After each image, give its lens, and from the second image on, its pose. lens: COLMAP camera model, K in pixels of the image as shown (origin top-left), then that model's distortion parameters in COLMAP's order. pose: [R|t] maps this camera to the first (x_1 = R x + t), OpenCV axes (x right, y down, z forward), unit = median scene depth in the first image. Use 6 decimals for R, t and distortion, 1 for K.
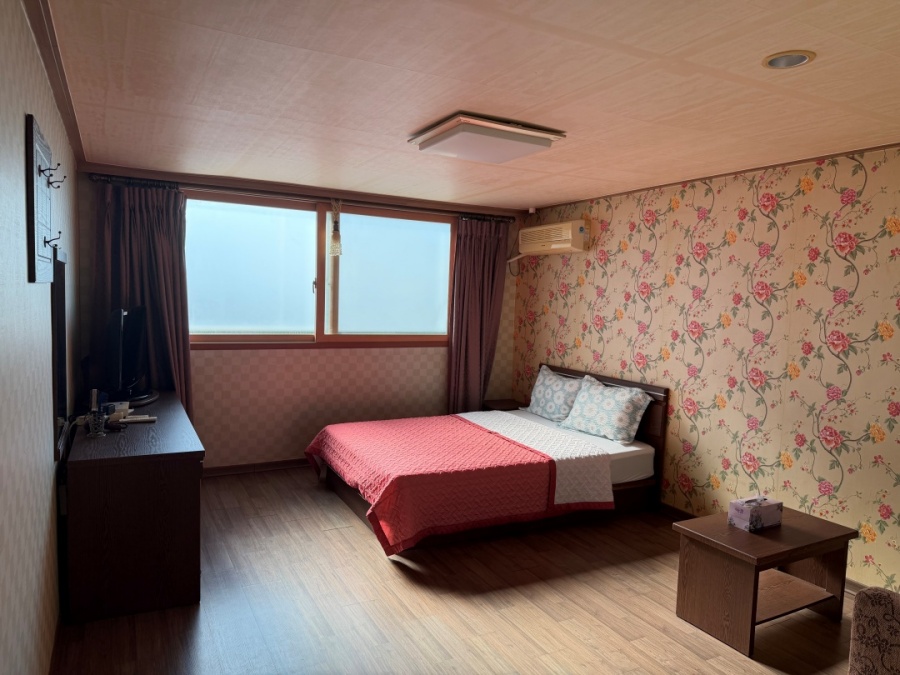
lens RADIAL K [[638.2, 0, 443.5], [0, 638.2, 336.6], [0, 0, 1]] dist [0.054485, -0.055332]
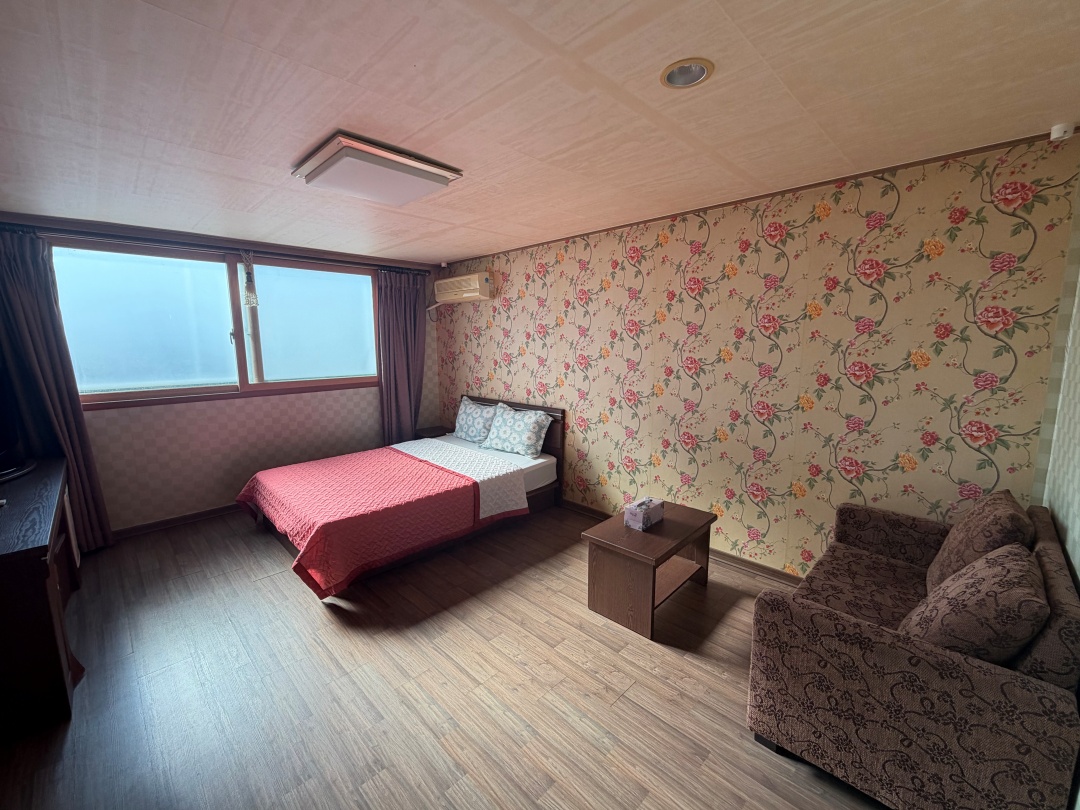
lens RADIAL K [[435.2, 0, 545.7], [0, 435.2, 397.3], [0, 0, 1]] dist [0.003416, -0.000427]
pose [[0.943877, -0.082694, 0.319778, 0.055053], [0.060085, 0.994986, 0.079949, -0.013181], [-0.324786, -0.056248, 0.944114, 0.247078]]
